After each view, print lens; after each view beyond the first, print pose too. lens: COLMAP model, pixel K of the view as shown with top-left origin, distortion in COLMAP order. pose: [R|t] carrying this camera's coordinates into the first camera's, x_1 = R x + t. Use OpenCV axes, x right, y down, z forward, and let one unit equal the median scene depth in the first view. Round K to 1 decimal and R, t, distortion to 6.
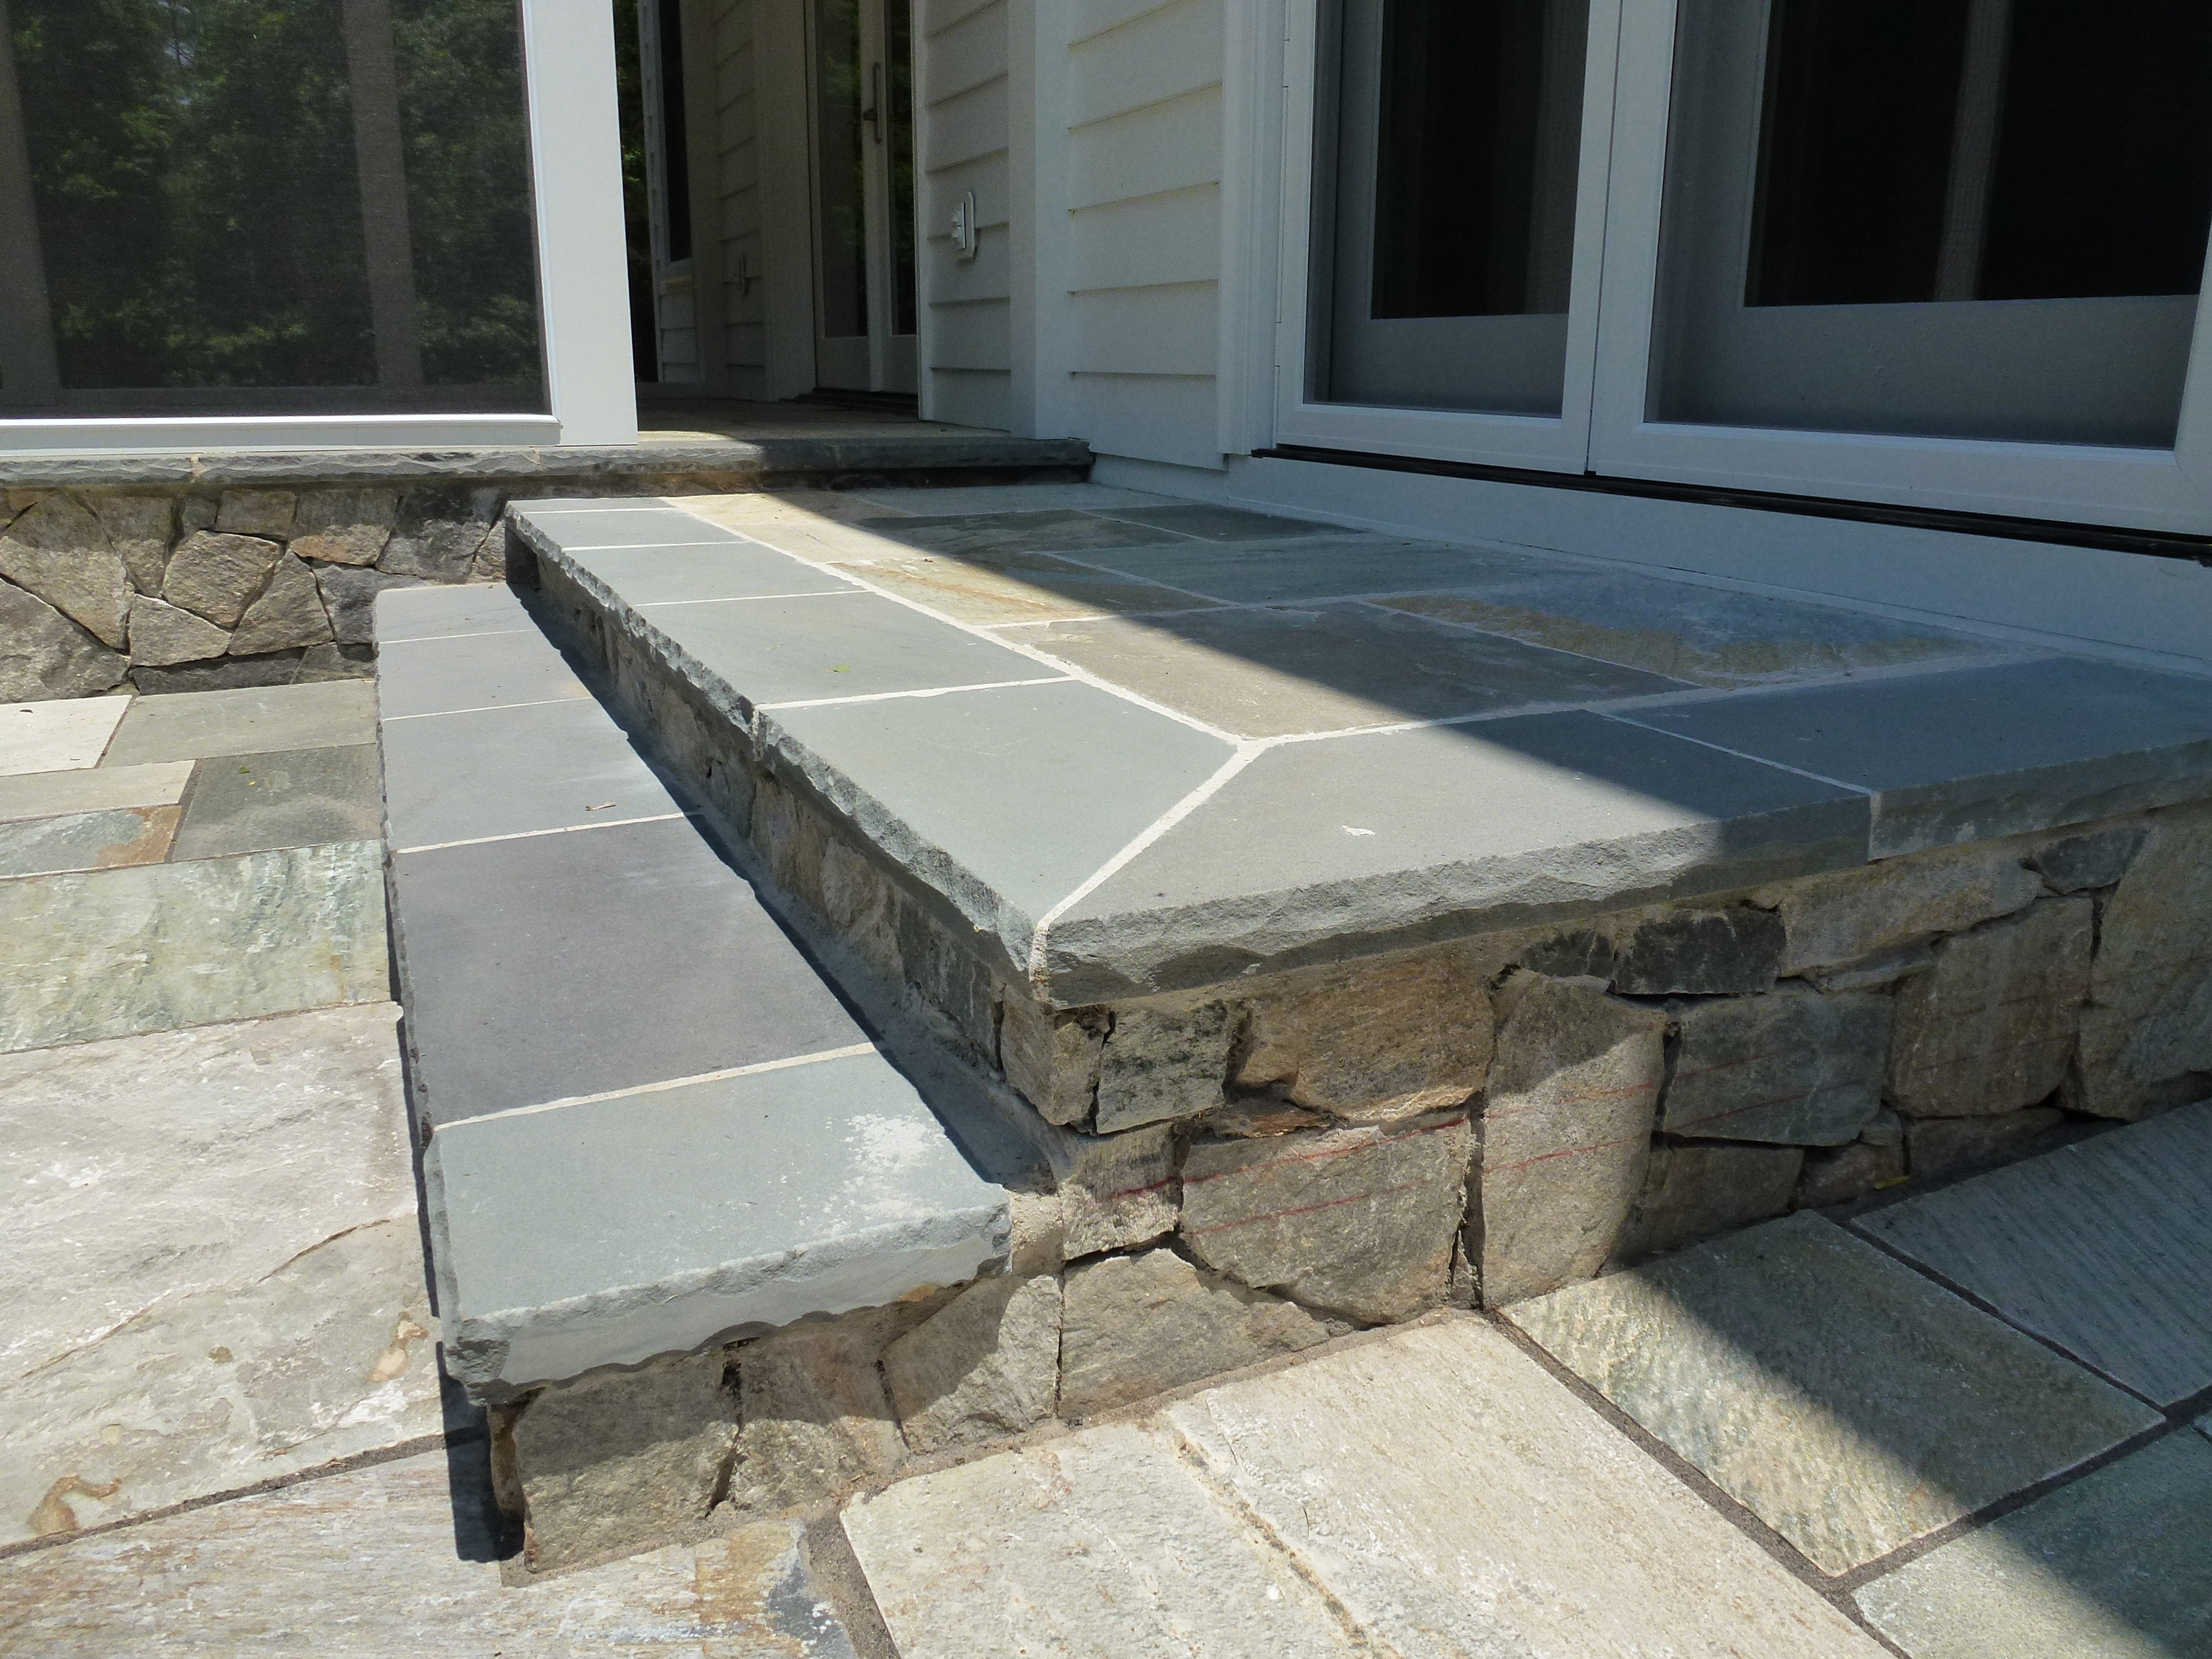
lens RADIAL K [[1583.3, 0, 1119.0], [0, 1583.3, 819.3], [0, 0, 1]] dist [-0.068467, 0.024431]
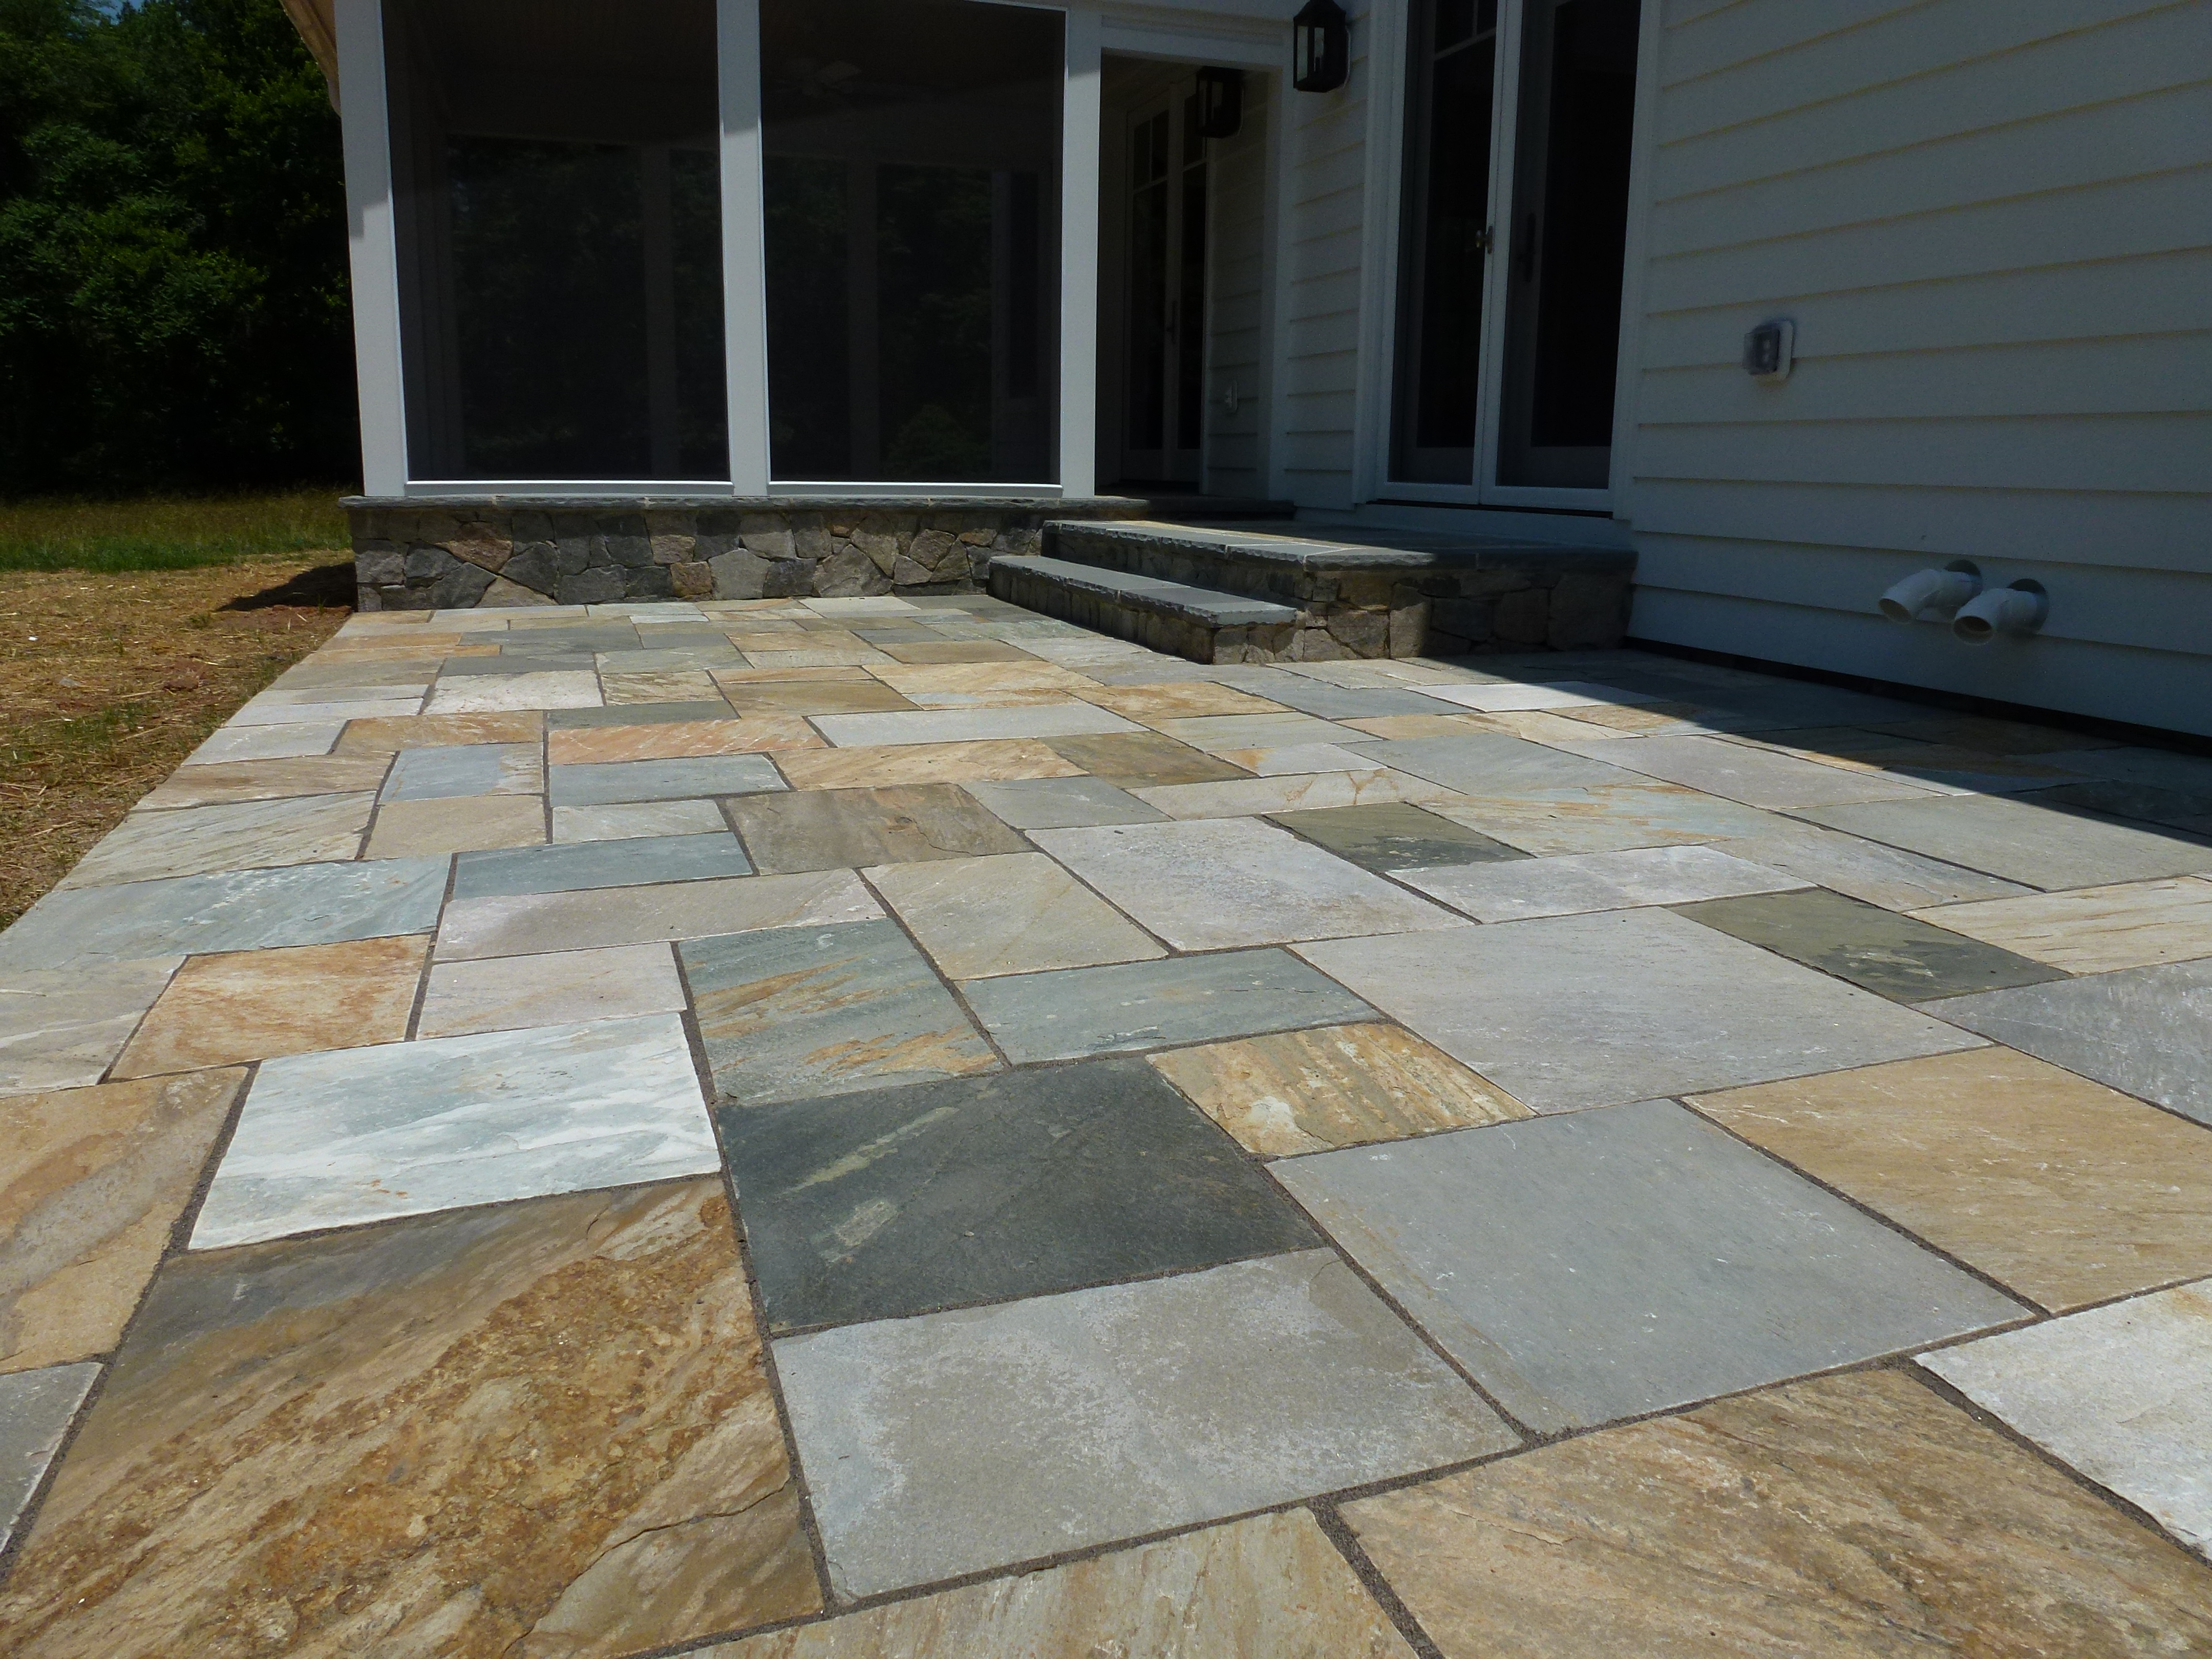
lens RADIAL K [[1583.3, 0, 1103.2], [0, 1583.3, 834.1], [0, 0, 1]] dist [-0.068467, 0.024431]
pose [[0.993474, 0.027290, -0.110747, -0.044128], [-0.033114, 0.998145, -0.051094, 0.542090], [0.109147, 0.054428, 0.992534, -1.856470]]
